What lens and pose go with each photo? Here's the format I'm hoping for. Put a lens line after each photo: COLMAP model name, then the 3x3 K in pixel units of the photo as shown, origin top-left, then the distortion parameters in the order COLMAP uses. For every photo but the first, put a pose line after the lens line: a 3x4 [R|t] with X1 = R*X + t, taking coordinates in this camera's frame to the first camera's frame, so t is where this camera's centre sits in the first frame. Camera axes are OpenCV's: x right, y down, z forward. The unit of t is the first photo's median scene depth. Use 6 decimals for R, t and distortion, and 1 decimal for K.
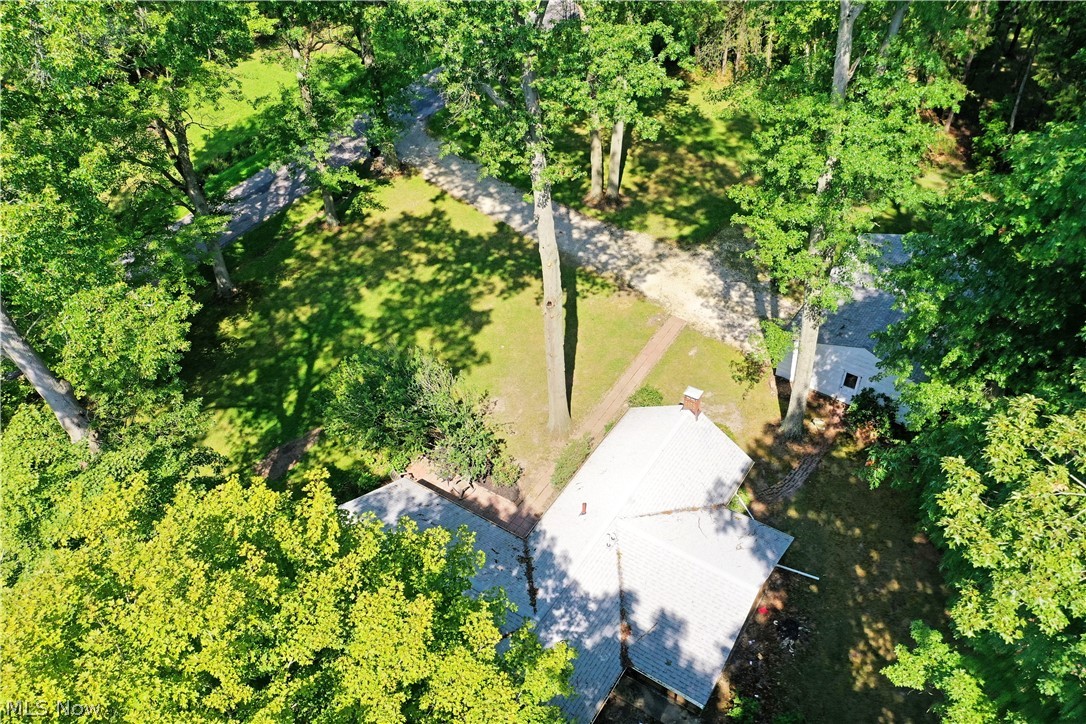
lens RADIAL K [[863.1, 0, 541.8], [0, 863.1, 369.5], [0, 0, 1]] dist [0.026821, -0.017769]
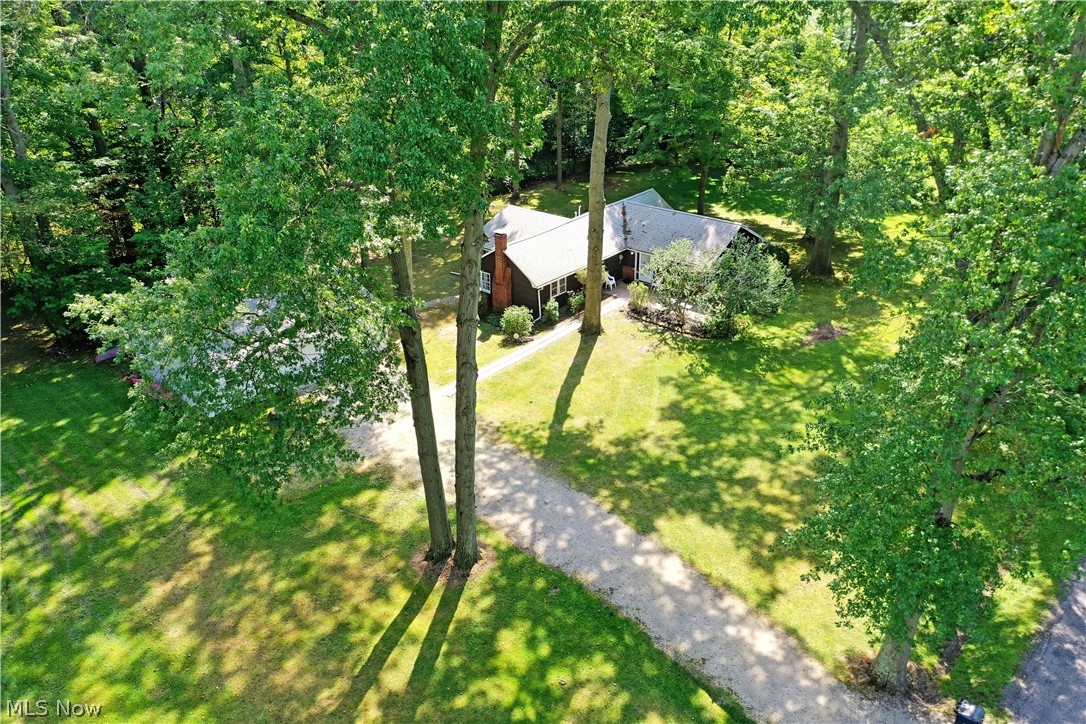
lens RADIAL K [[863.1, 0, 540.7], [0, 863.1, 367.4], [0, 0, 1]] dist [0.026821, -0.017769]
pose [[-0.988855, -0.016315, 0.147985, -0.082125], [0.134492, 0.328445, 0.934899, -1.053073], [-0.063858, 0.944382, -0.322590, 1.475464]]
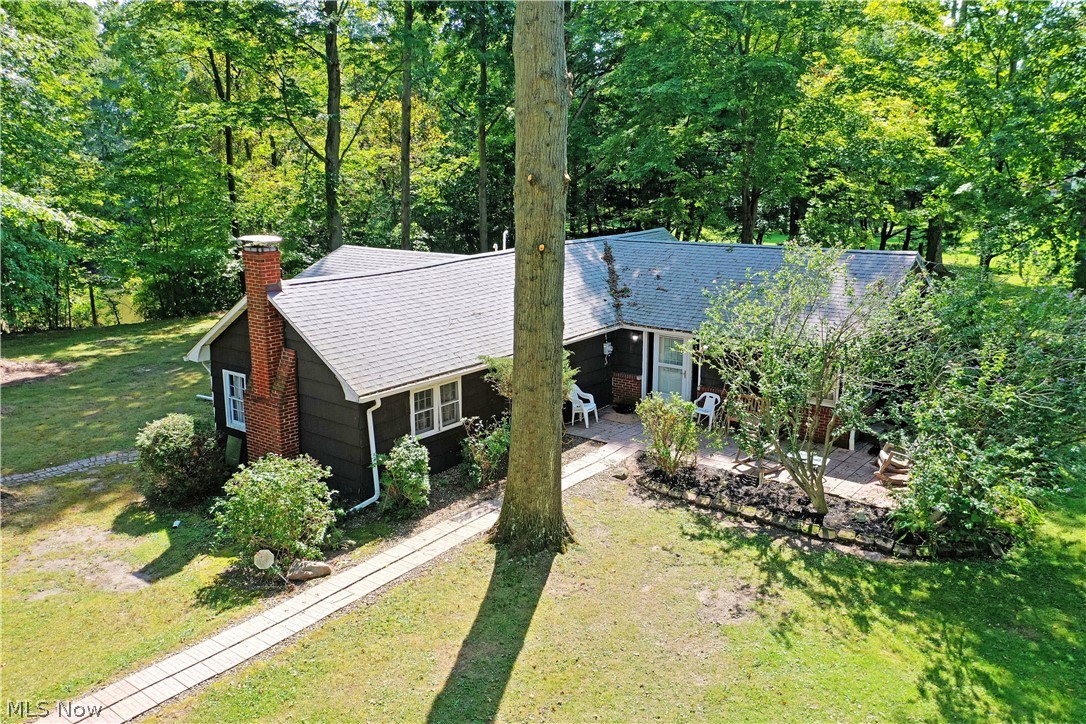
lens RADIAL K [[863.1, 0, 542.9], [0, 863.1, 358.0], [0, 0, 1]] dist [0.026821, -0.017769]
pose [[-0.995318, 0.020969, 0.094350, -0.013259], [0.090564, 0.543310, 0.834633, -0.276489], [-0.033760, 0.839270, -0.542666, 1.167478]]
